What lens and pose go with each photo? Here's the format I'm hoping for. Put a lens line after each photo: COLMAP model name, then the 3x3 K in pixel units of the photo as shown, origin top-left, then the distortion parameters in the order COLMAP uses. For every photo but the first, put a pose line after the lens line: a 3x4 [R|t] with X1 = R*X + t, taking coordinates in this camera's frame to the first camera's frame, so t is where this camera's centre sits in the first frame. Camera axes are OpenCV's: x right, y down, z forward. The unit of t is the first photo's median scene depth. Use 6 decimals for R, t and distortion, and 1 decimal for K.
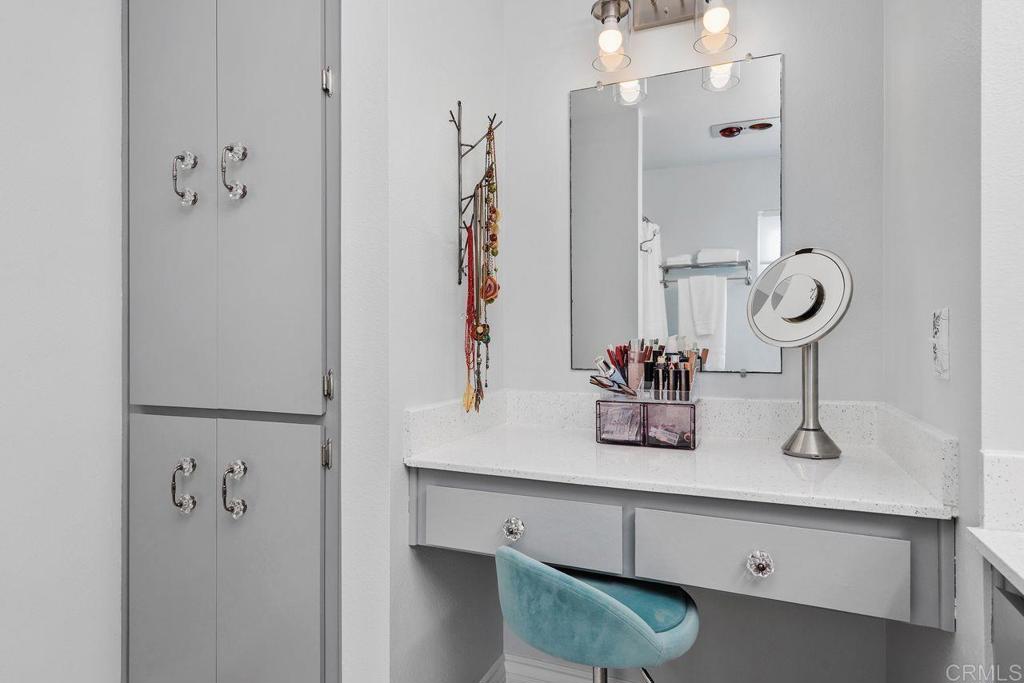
lens RADIAL K [[572.0, 0, 511.9], [0, 572.0, 354.5], [0, 0, 1]] dist [-0.002604, -0.000301]
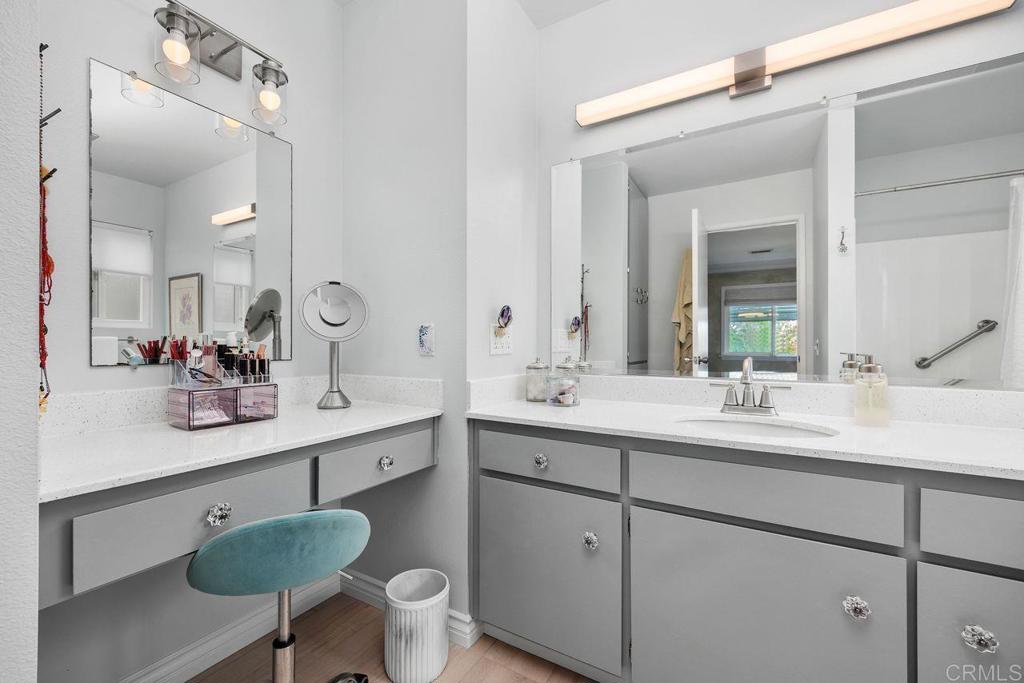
lens RADIAL K [[454.0, 0, 508.5], [0, 454.0, 340.9], [0, 0, 1]] dist [-0.002573, -0.000673]
pose [[0.127597, 0.001951, 0.991824, -0.652496], [0.015078, 0.999879, -0.003907, -0.001649], [-0.991712, 0.015454, 0.127552, 0.314665]]
